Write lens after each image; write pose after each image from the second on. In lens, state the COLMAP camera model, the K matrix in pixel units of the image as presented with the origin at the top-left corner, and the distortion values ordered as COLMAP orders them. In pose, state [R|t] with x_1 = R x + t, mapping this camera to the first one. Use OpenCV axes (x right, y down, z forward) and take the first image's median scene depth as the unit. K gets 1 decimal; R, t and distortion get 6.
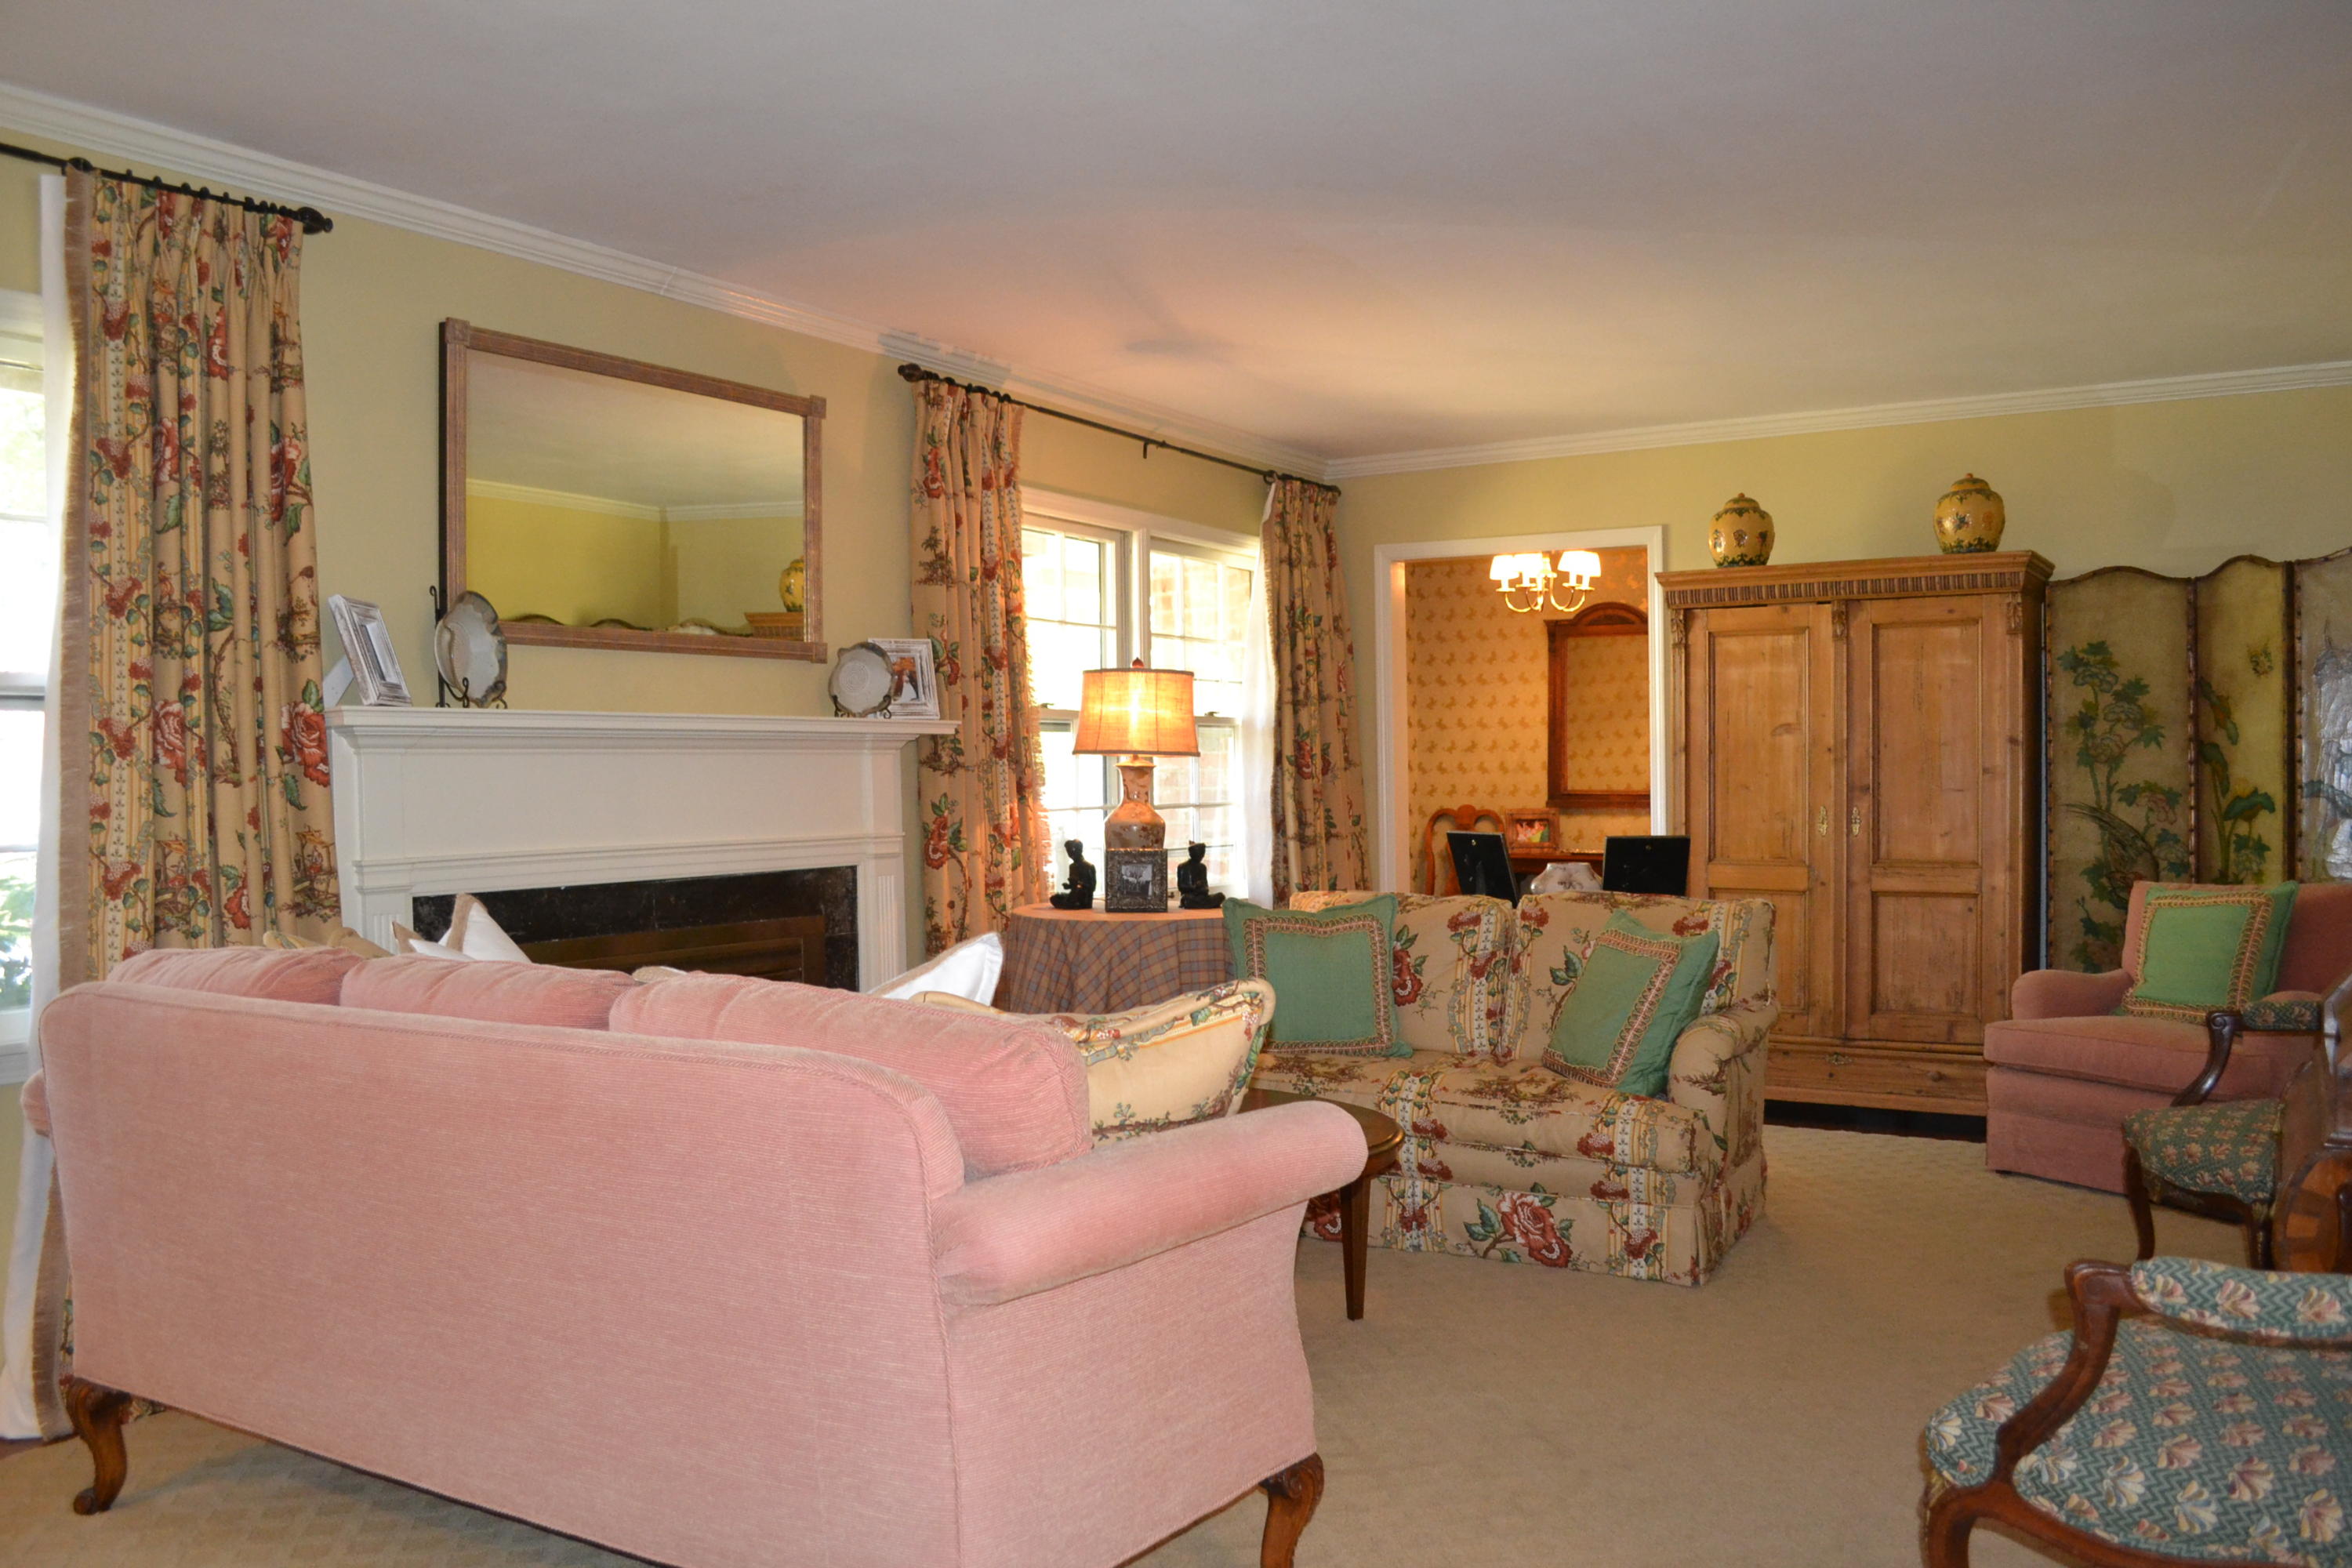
lens RADIAL K [[1843.3, 0, 1140.2], [0, 1843.3, 796.9], [0, 0, 1]] dist [-0.086698, 0.006218]
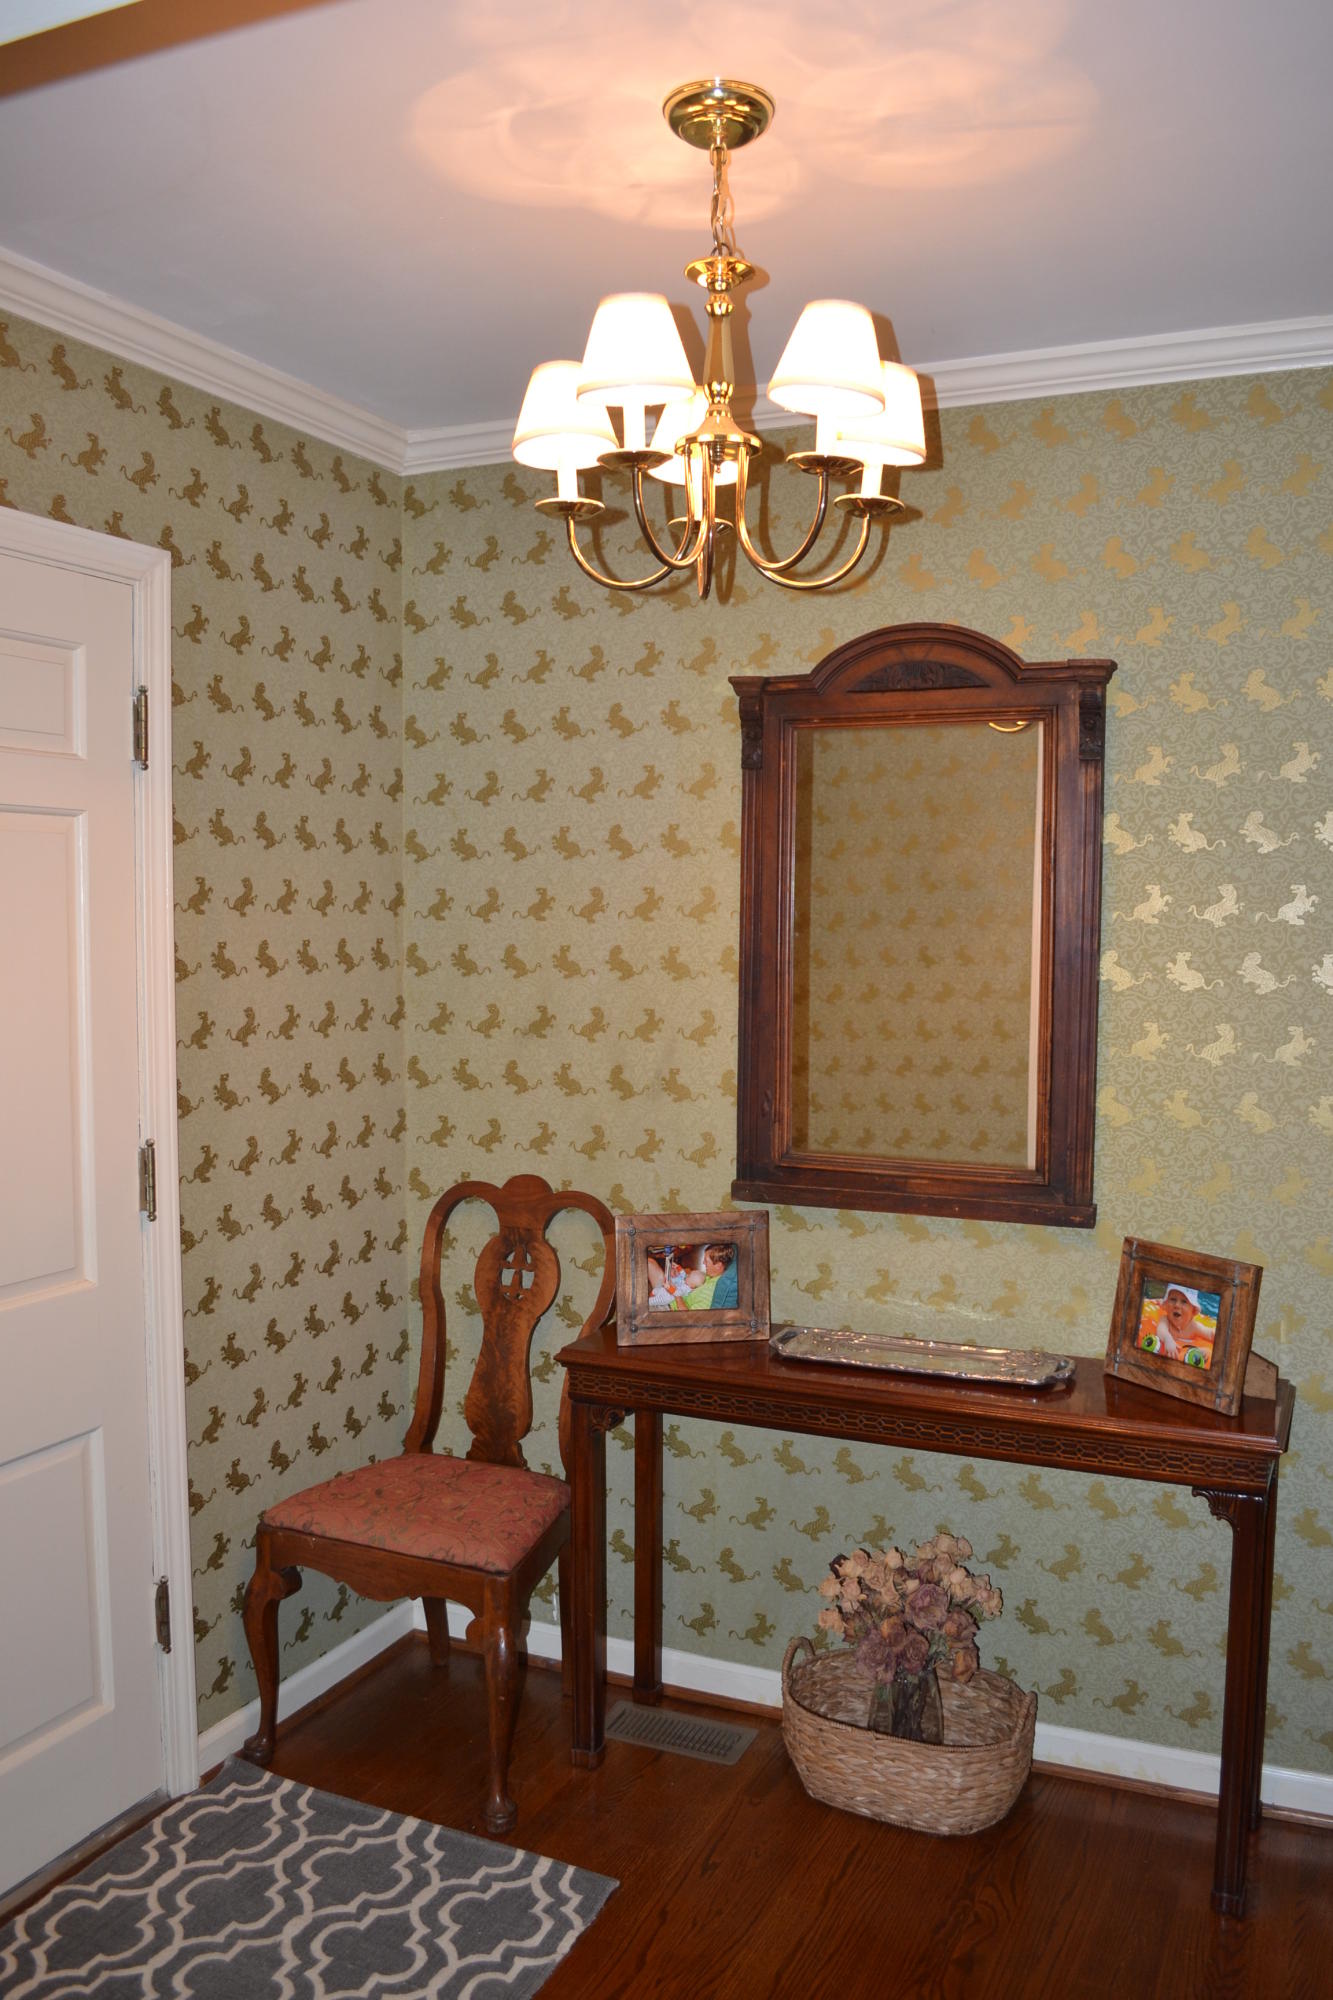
lens RADIAL K [[1567.4, 0, 666.5], [0, 1567.4, 1000.0], [0, 0, 1]] dist [-0.086698, 0.006218]
pose [[0.988273, 0.004383, 0.152632, 0.160266], [-0.009581, 0.999398, 0.033333, -0.043538], [-0.152394, -0.034404, 0.987721, 0.695365]]
